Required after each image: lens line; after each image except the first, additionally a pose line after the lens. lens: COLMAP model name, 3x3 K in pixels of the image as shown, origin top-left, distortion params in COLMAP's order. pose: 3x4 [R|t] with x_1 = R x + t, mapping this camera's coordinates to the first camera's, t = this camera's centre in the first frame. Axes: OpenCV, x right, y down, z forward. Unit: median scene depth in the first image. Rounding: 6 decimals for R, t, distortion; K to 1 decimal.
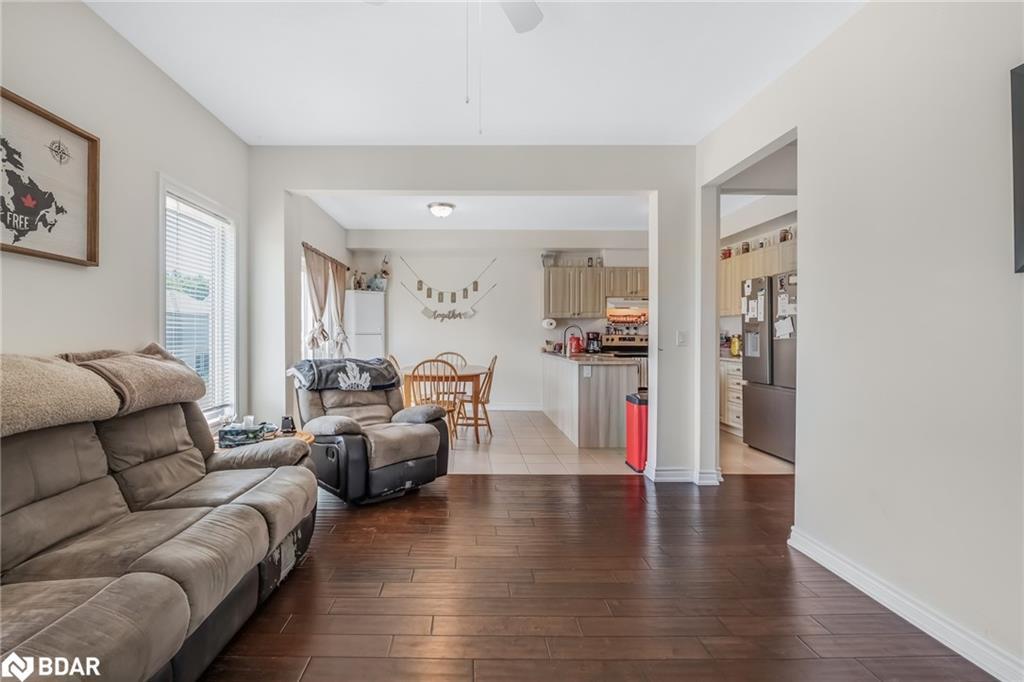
lens RADIAL K [[423.5, 0, 471.6], [0, 423.5, 324.9], [0, 0, 1]] dist [-0.019117, 0.001947]
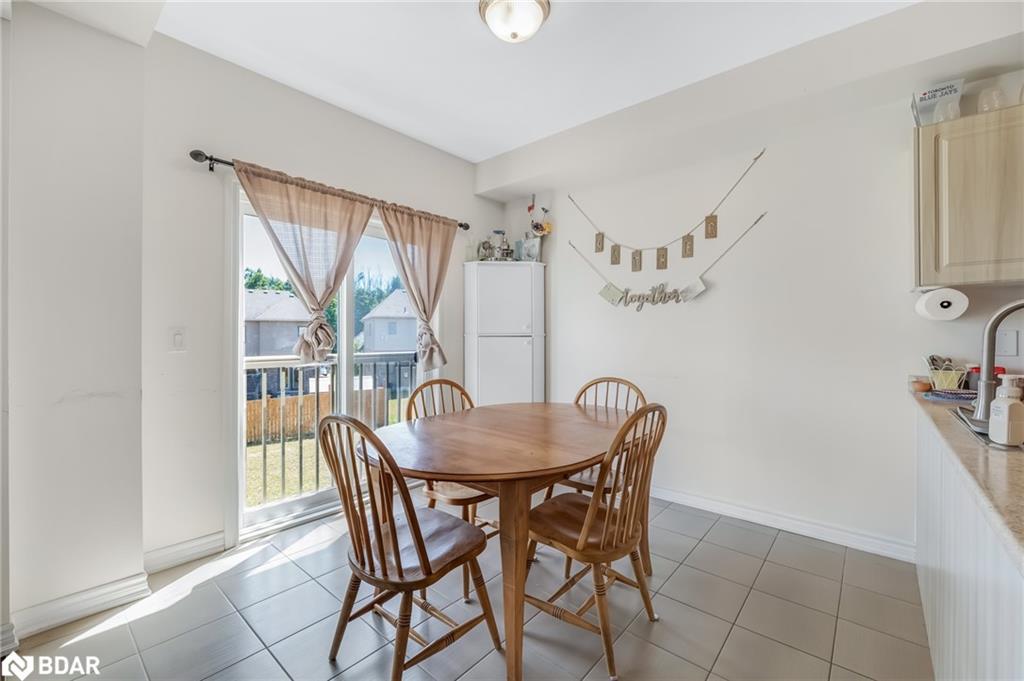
lens RADIAL K [[423.5, 0, 514.4], [0, 423.5, 334.1], [0, 0, 1]] dist [-0.019117, 0.001947]
pose [[0.769556, 0.000175, -0.638580, 0.134485], [0.011483, 0.999834, 0.014113, 0.011289], [0.638476, -0.018193, 0.769426, 0.552047]]
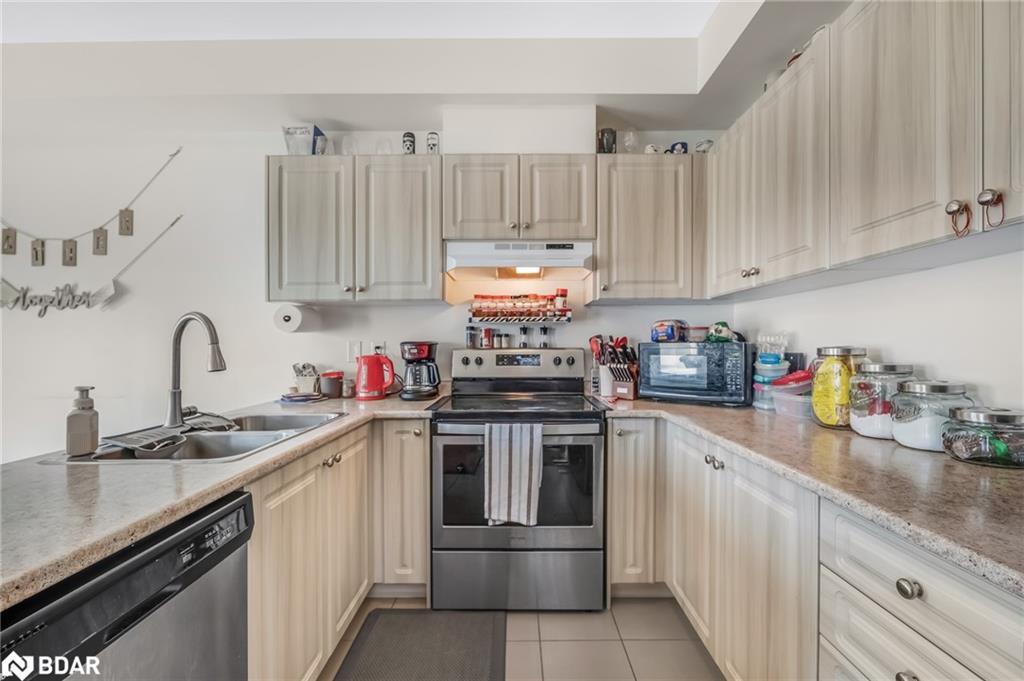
lens RADIAL K [[423.5, 0, 524.8], [0, 423.5, 342.8], [0, 0, 1]] dist [-0.019117, 0.001947]
pose [[0.999193, -0.006575, 0.039637, 0.360569], [0.005901, 0.999836, 0.017120, 0.012559], [-0.039743, -0.016873, 0.999067, 0.632762]]
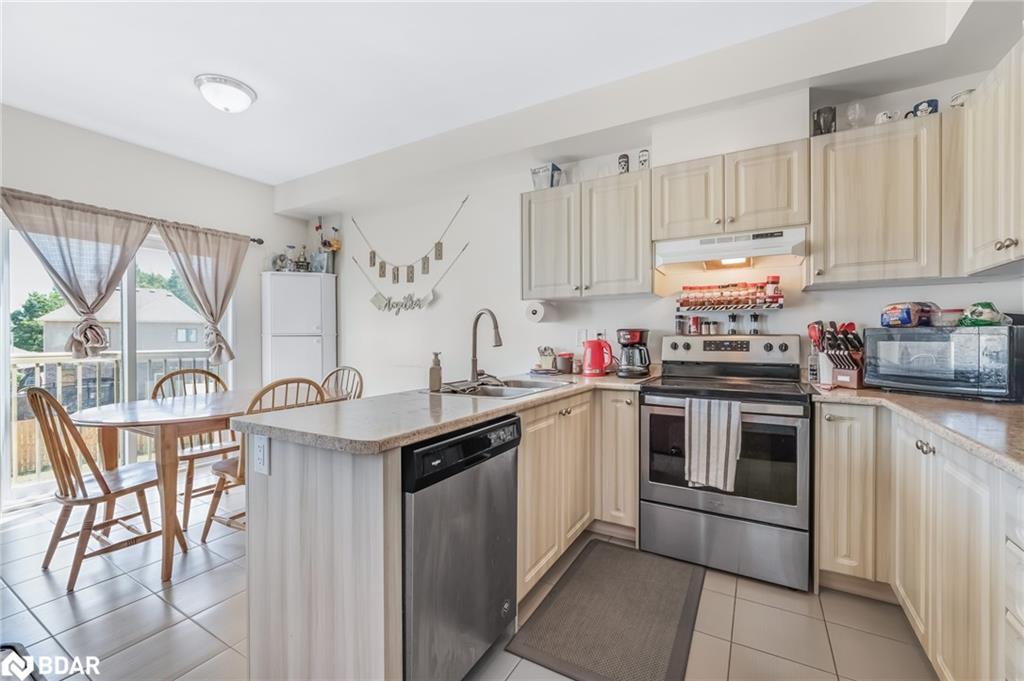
lens RADIAL K [[423.5, 0, 515.3], [0, 423.5, 333.9], [0, 0, 1]] dist [-0.019117, 0.001947]
pose [[0.876522, -0.006082, -0.481323, 0.386491], [0.011903, 0.999888, 0.009041, 0.017009], [0.481214, -0.013654, 0.876497, 0.565578]]
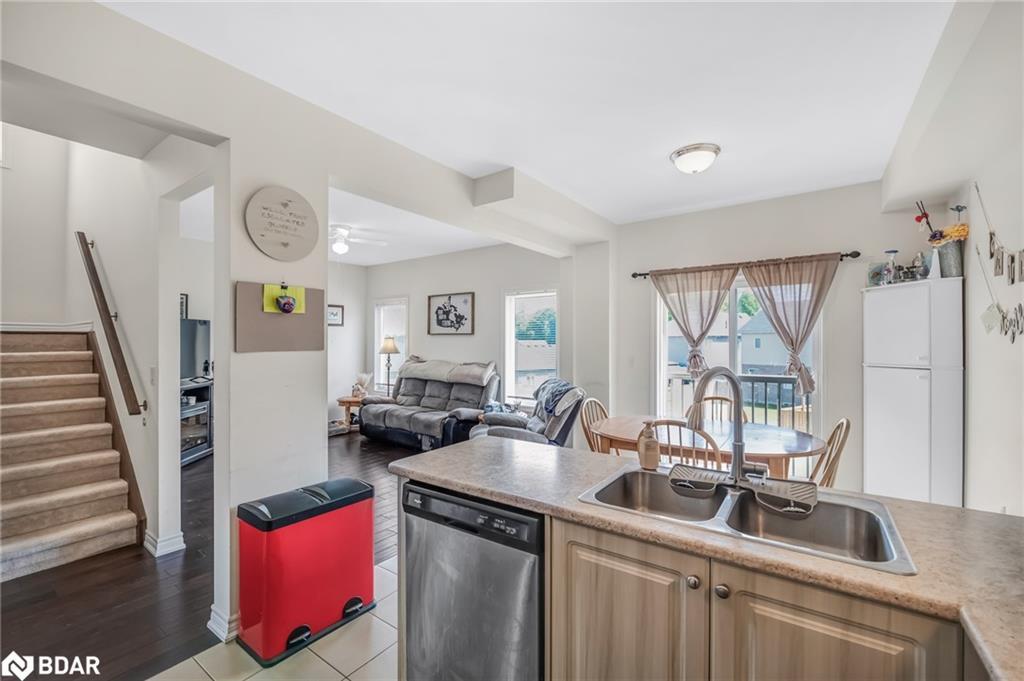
lens RADIAL K [[423.5, 0, 509.7], [0, 423.5, 338.1], [0, 0, 1]] dist [-0.019117, 0.001947]
pose [[-0.572687, -0.007495, -0.819740, 0.437923], [0.019075, 0.999566, -0.022465, -0.011661], [0.819552, -0.028502, -0.572295, 0.891166]]
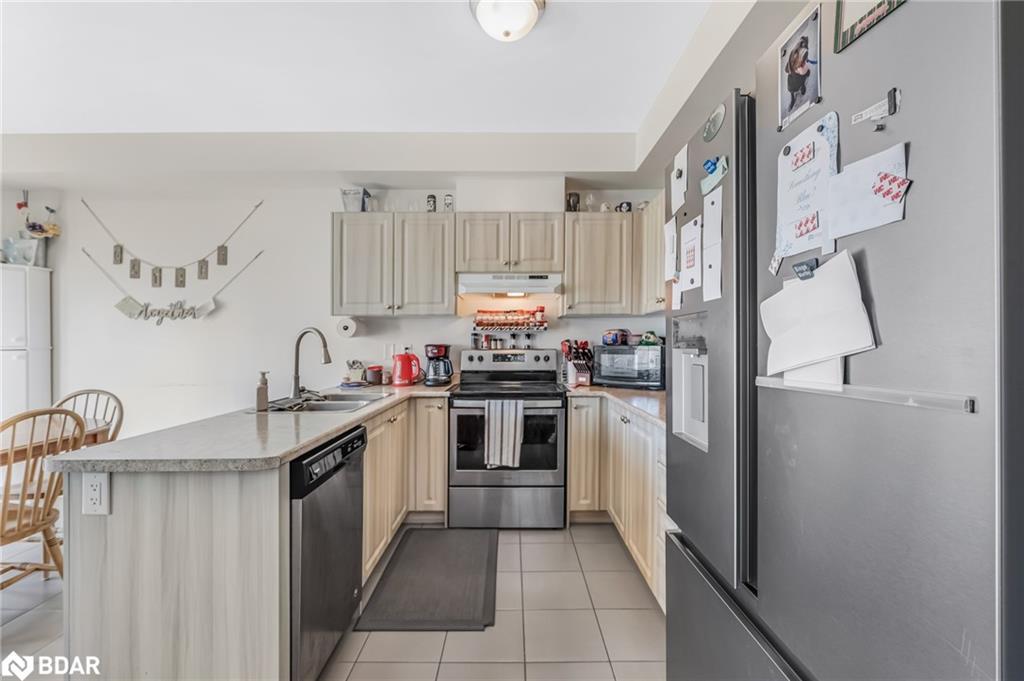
lens RADIAL K [[423.5, 0, 518.0], [0, 423.5, 338.4], [0, 0, 1]] dist [-0.019117, 0.001947]
pose [[0.999427, -0.002738, 0.033748, 0.363046], [0.002310, 0.999917, 0.012714, 0.004169], [-0.033780, -0.012629, 0.999349, 0.491498]]
